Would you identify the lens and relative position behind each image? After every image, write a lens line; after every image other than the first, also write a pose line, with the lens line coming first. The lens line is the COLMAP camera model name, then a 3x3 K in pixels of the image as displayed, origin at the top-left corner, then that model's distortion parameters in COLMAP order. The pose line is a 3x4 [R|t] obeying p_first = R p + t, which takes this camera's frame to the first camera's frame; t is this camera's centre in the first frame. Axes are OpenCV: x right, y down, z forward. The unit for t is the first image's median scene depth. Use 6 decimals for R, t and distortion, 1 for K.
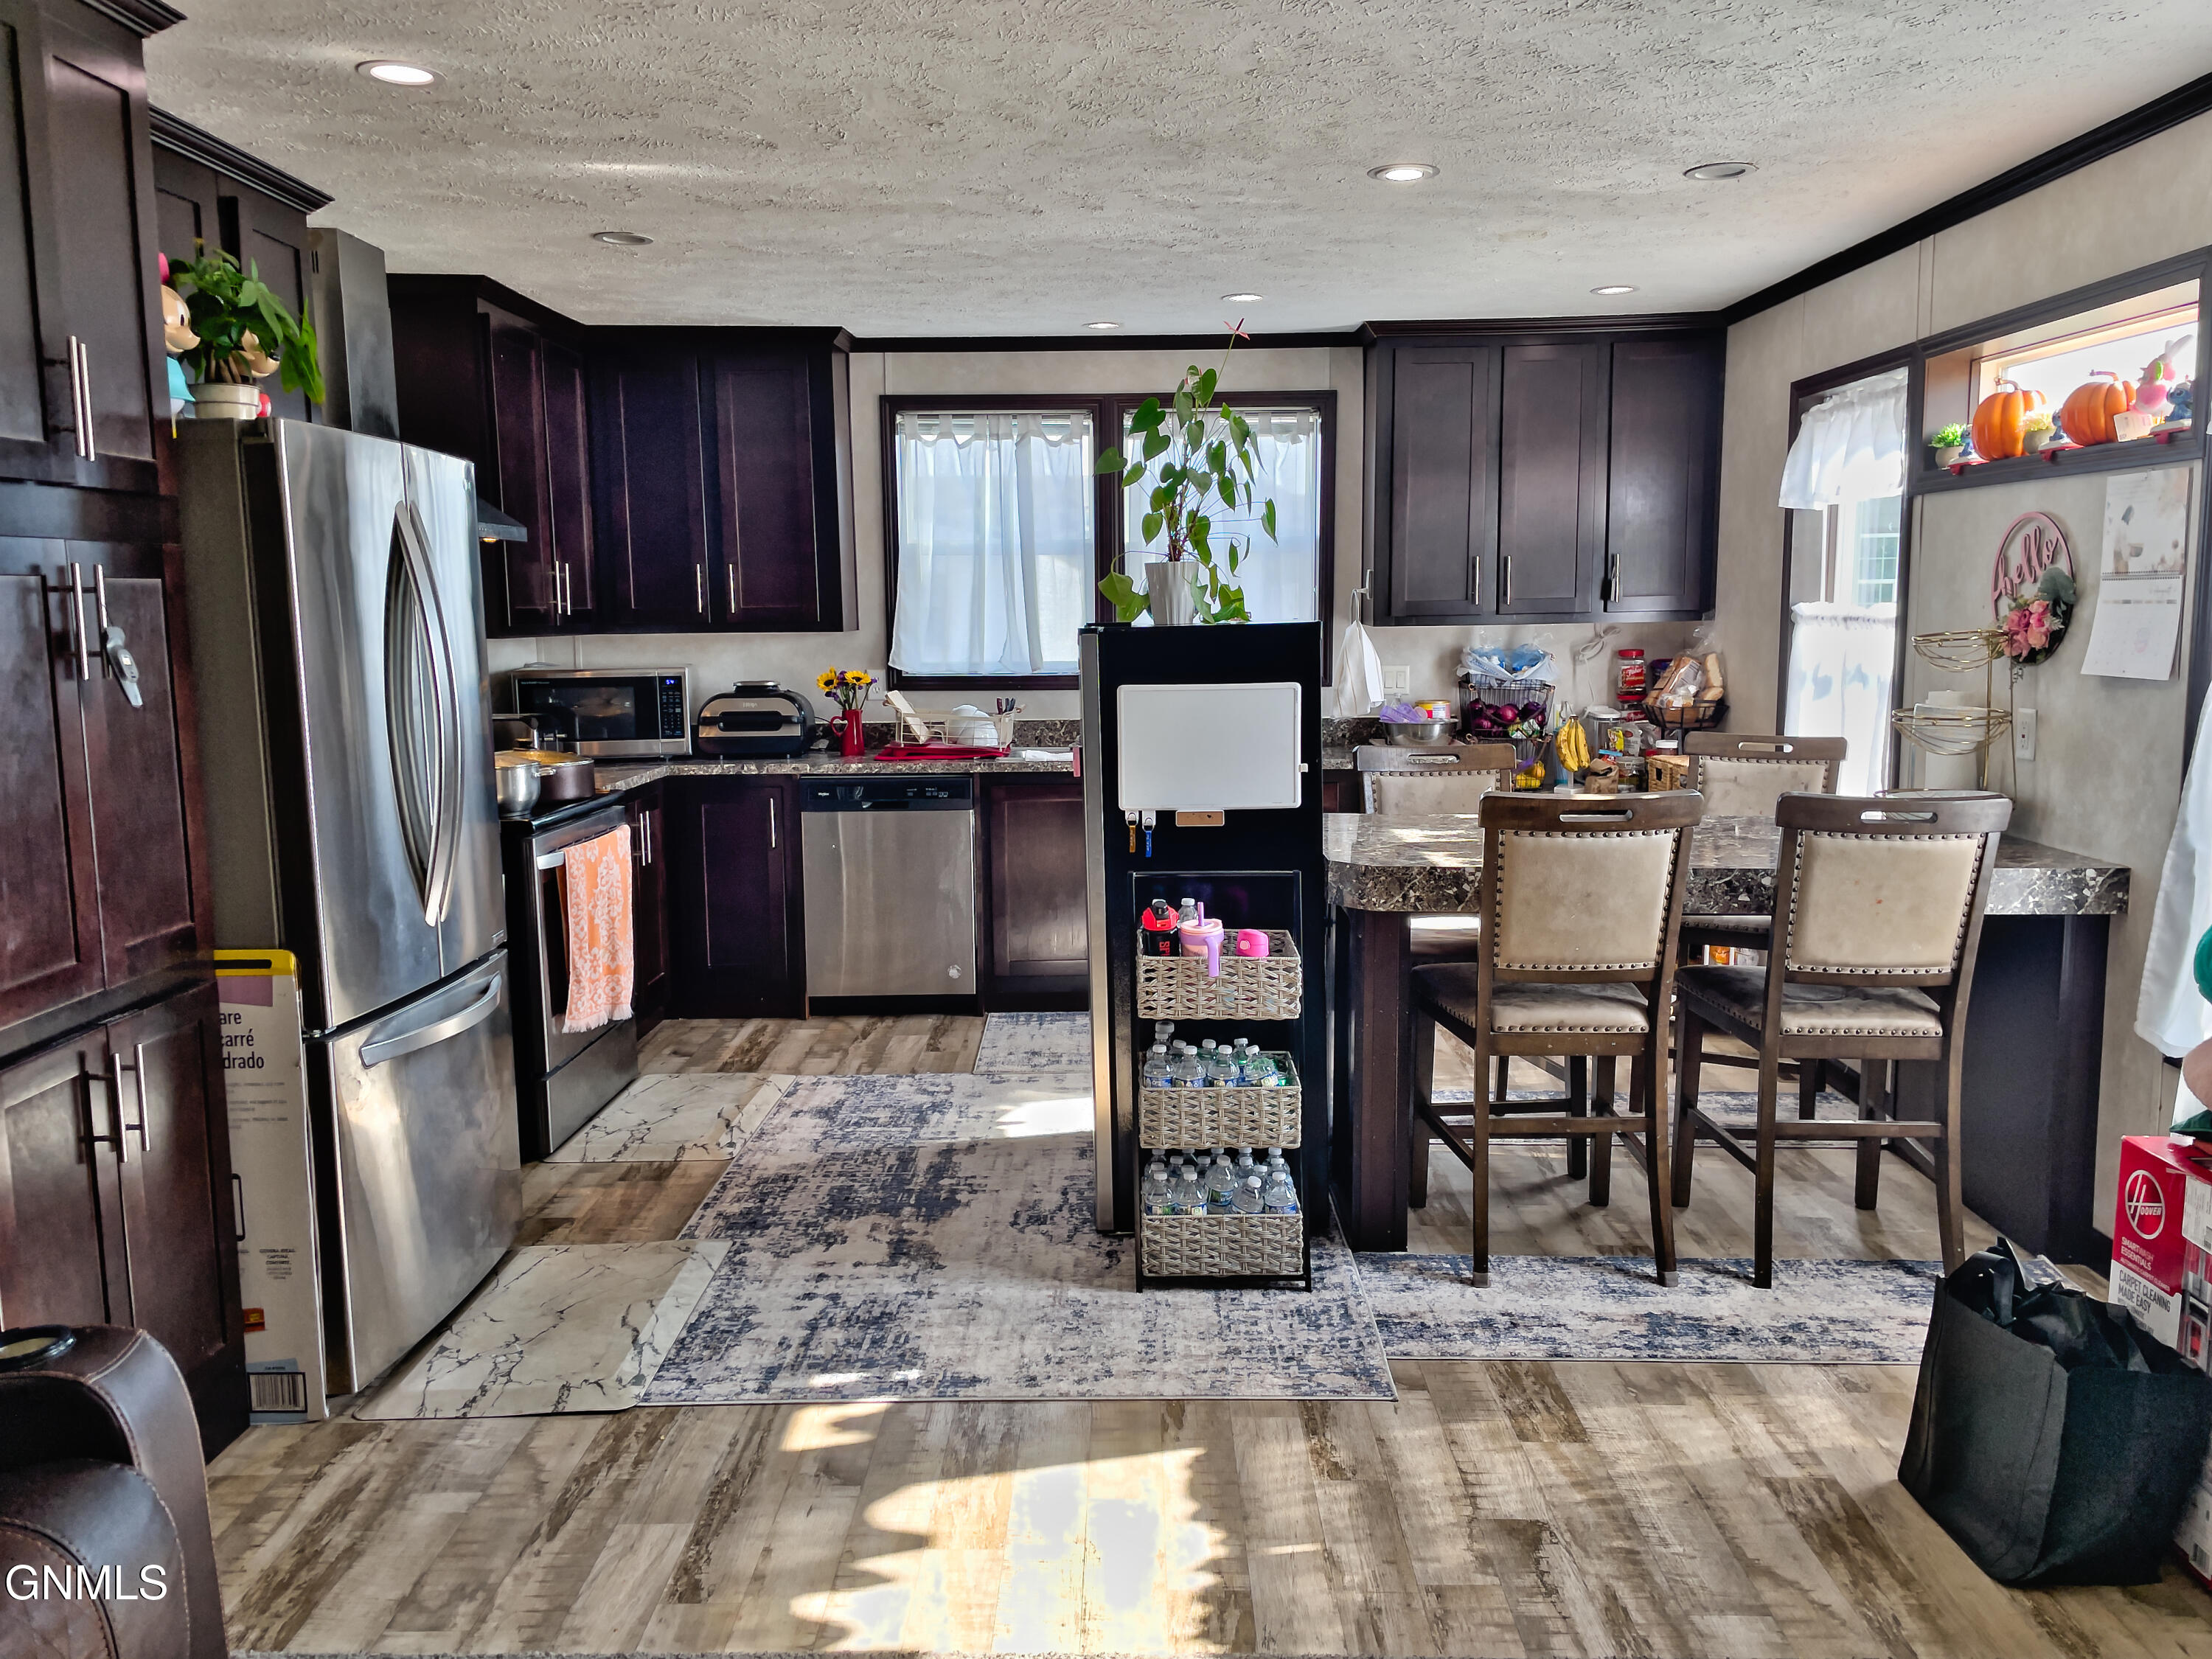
lens RADIAL K [[1680.1, 0, 1121.4], [0, 1680.1, 825.5], [0, 0, 1]] dist [0.024199, -0.004260]
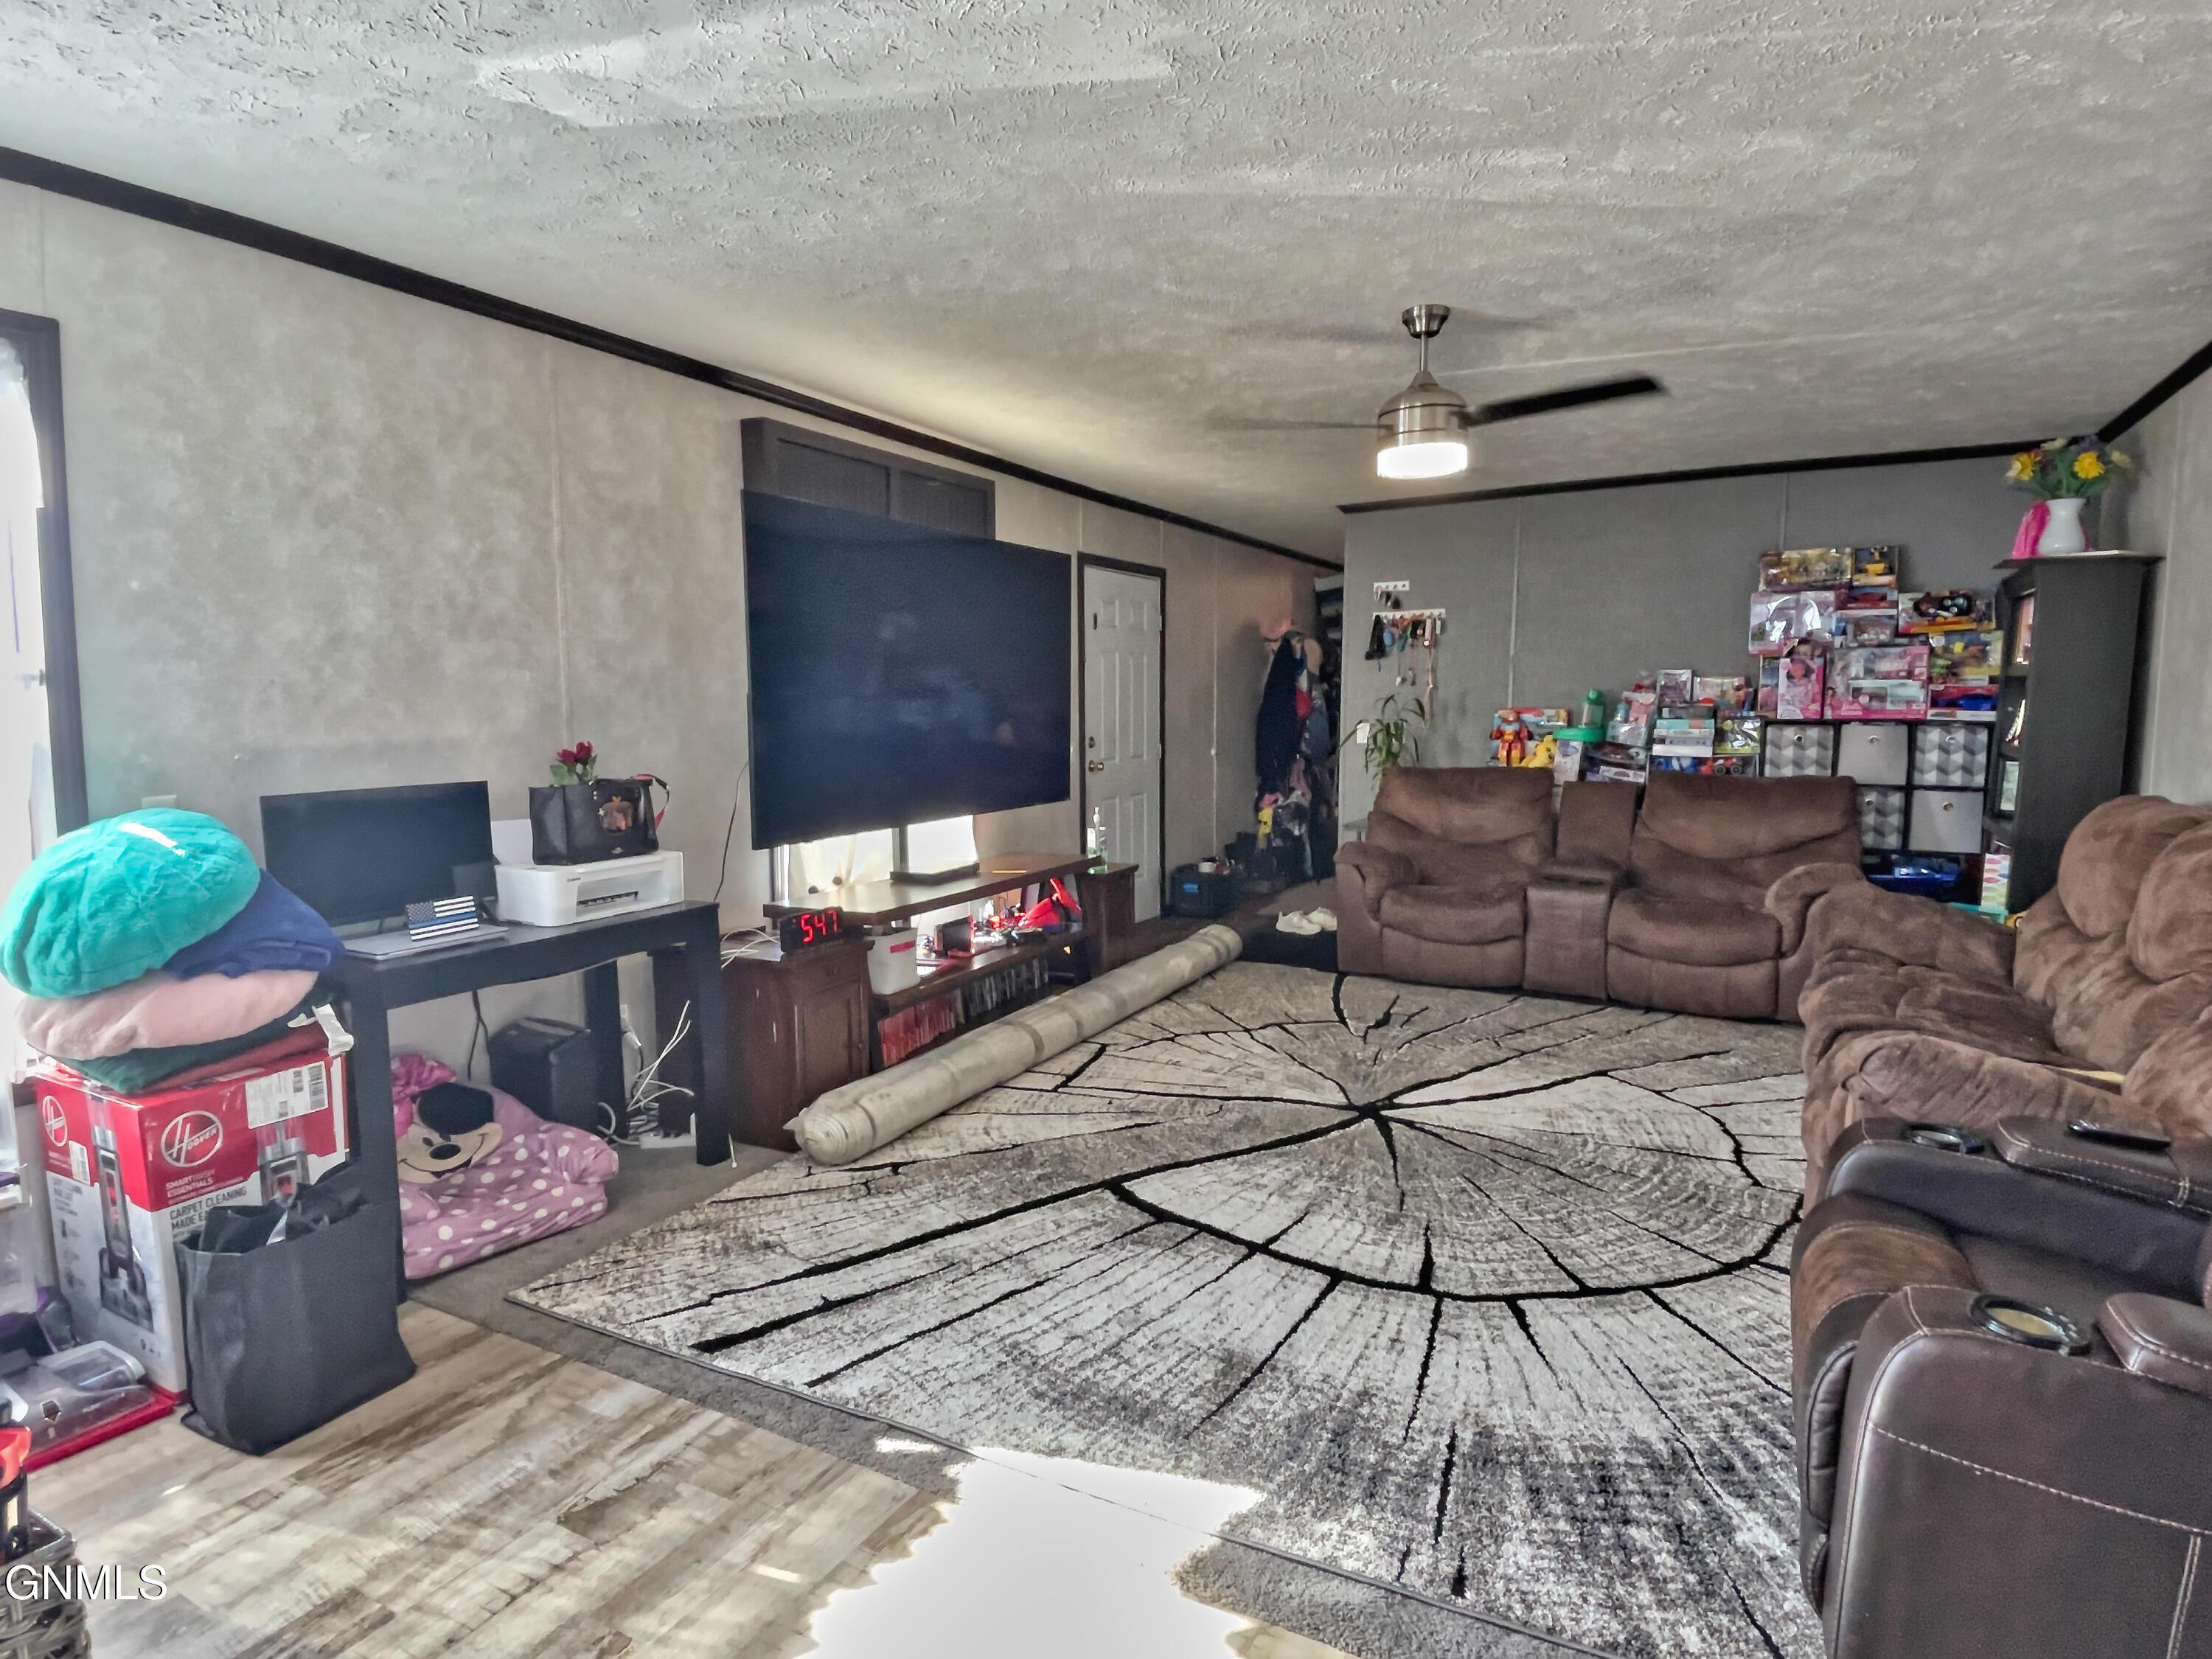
lens RADIAL K [[1195.5, 0, 1106.0], [0, 1195.5, 829.5], [0, 0, 1]] dist [0.103738, -0.102337]
pose [[-0.880072, -0.038961, 0.473240, -0.294992], [0.076354, 0.972048, 0.222021, -0.106311], [-0.468662, 0.231528, -0.852497, 1.065195]]
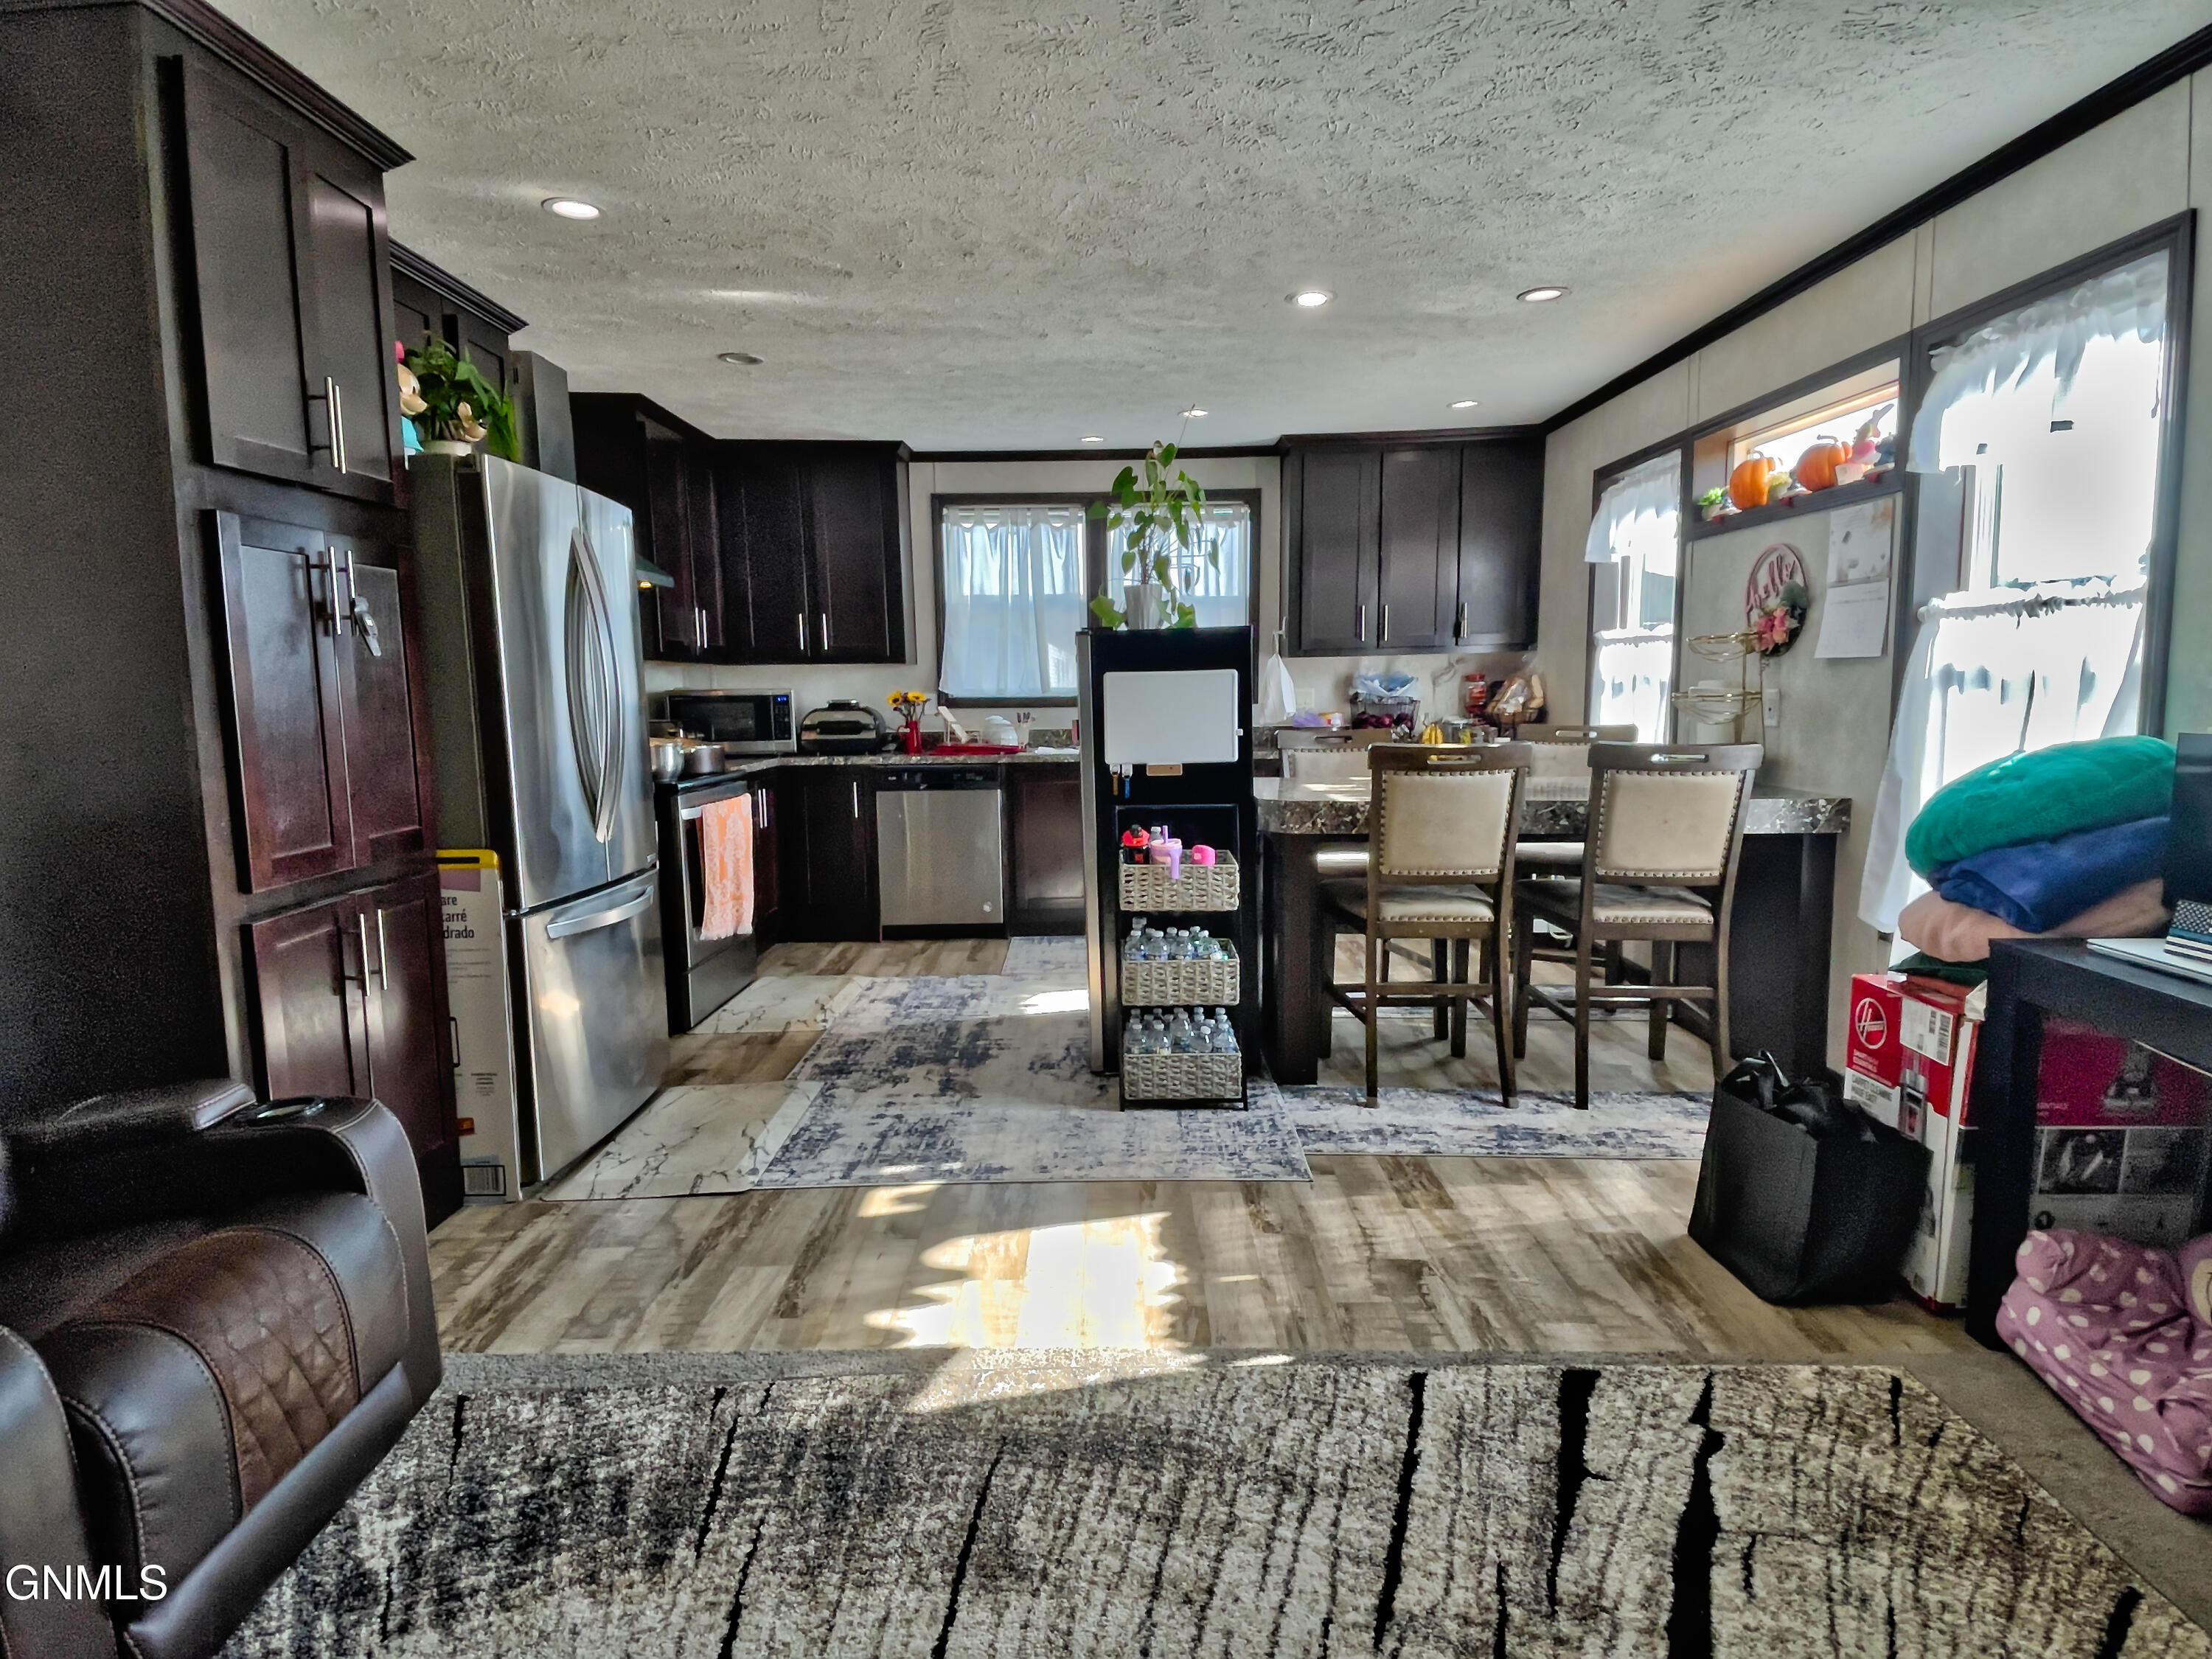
lens RADIAL K [[1195.5, 0, 1106.0], [0, 1195.5, 829.5], [0, 0, 1]] dist [0.103738, -0.102337]
pose [[0.999985, -0.005369, -0.000898, -0.000520], [0.005356, 0.999898, -0.013228, 0.061077], [0.000969, 0.013223, 0.999912, 0.019972]]
